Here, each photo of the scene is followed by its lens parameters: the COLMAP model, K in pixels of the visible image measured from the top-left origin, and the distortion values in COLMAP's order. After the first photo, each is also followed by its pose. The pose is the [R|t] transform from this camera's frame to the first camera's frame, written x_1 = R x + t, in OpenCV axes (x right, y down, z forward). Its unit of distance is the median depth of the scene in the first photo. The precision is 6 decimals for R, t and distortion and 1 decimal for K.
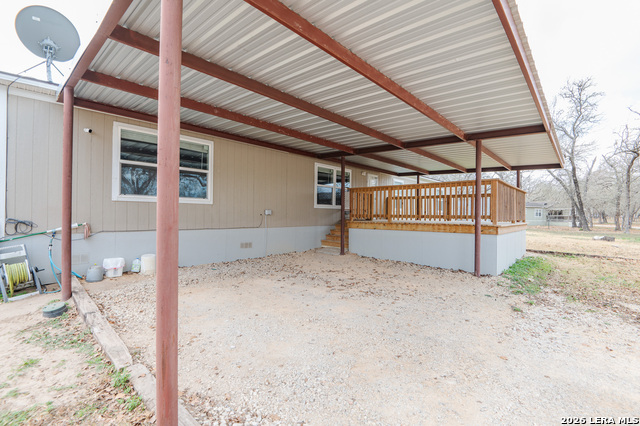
lens RADIAL K [[296.6, 0, 320.6], [0, 296.6, 212.2], [0, 0, 1]] dist [-0.016998, -0.001519]
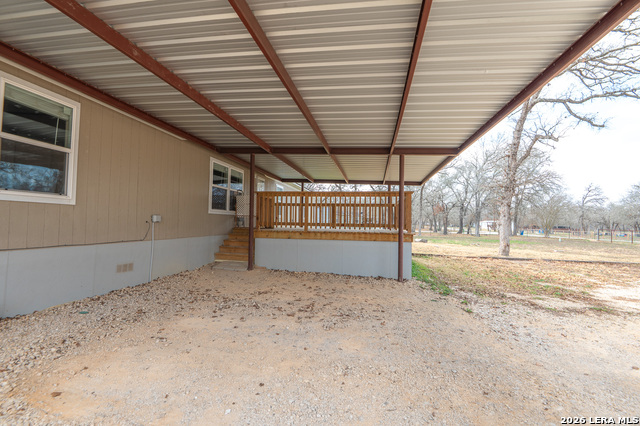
lens RADIAL K [[296.6, 0, 321.5], [0, 296.6, 212.5], [0, 0, 1]] dist [-0.016998, -0.001519]
pose [[0.847704, 0.022921, 0.529975, -0.231699], [-0.013756, 0.999680, -0.021233, -0.005391], [-0.530292, 0.010710, 0.847748, 0.200468]]
